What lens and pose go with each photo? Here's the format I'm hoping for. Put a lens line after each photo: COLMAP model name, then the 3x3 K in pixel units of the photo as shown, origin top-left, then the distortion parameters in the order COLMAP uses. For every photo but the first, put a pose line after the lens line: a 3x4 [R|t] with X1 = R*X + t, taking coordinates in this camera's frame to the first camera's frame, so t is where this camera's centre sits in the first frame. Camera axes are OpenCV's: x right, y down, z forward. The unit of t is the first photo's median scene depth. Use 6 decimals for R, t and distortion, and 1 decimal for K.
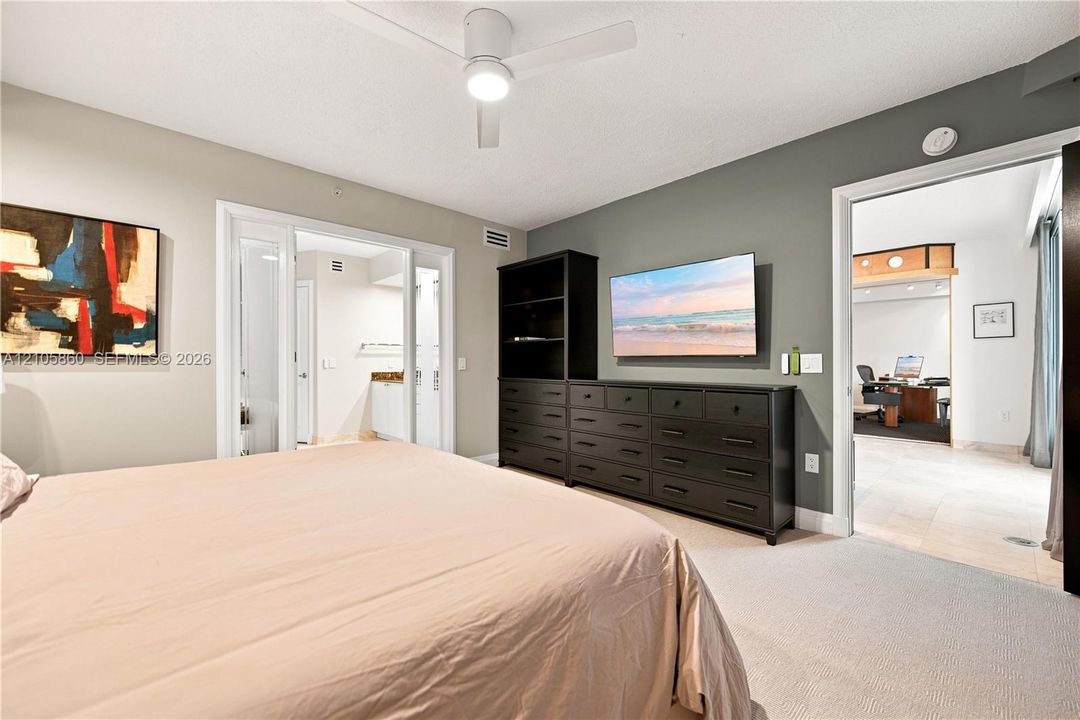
lens RADIAL K [[424.0, 0, 539.1], [0, 424.0, 361.7], [0, 0, 1]] dist [-0.000262, -0.000005]
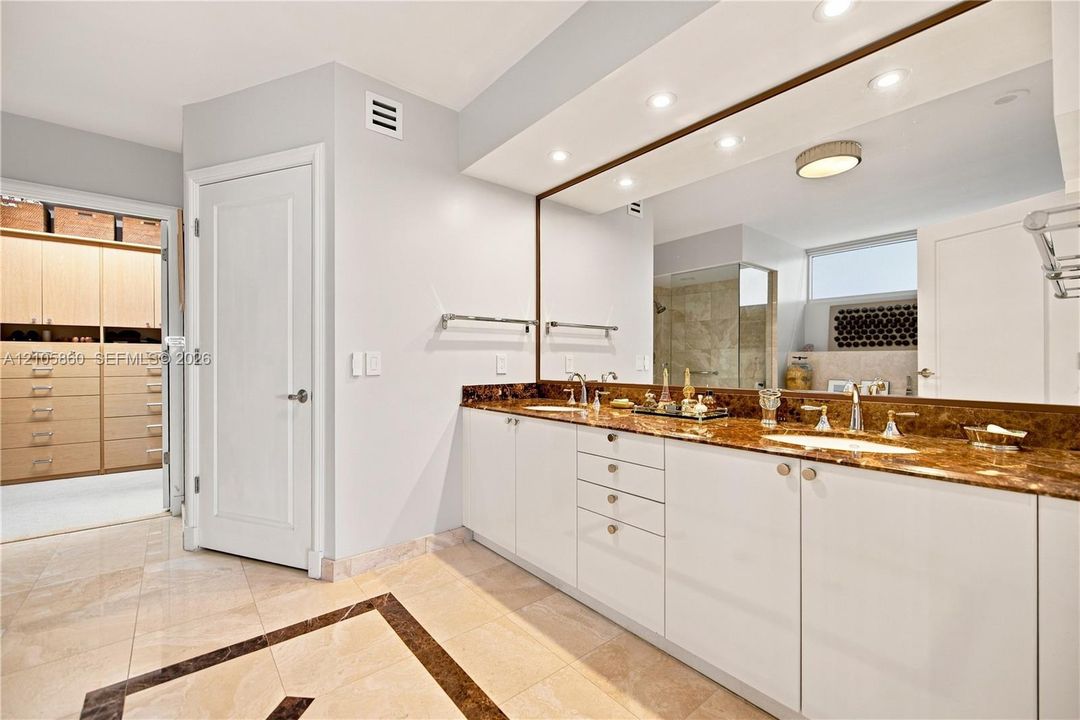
lens RADIAL K [[449.9, 0, 541.0], [0, 449.9, 359.9], [0, 0, 1]] dist [0.001413, 0.000030]
pose [[0.998009, 0.003051, -0.062991, -0.294415], [-0.003015, 0.999995, 0.000658, -0.000849], [0.062993, -0.000467, 0.998014, 0.572721]]
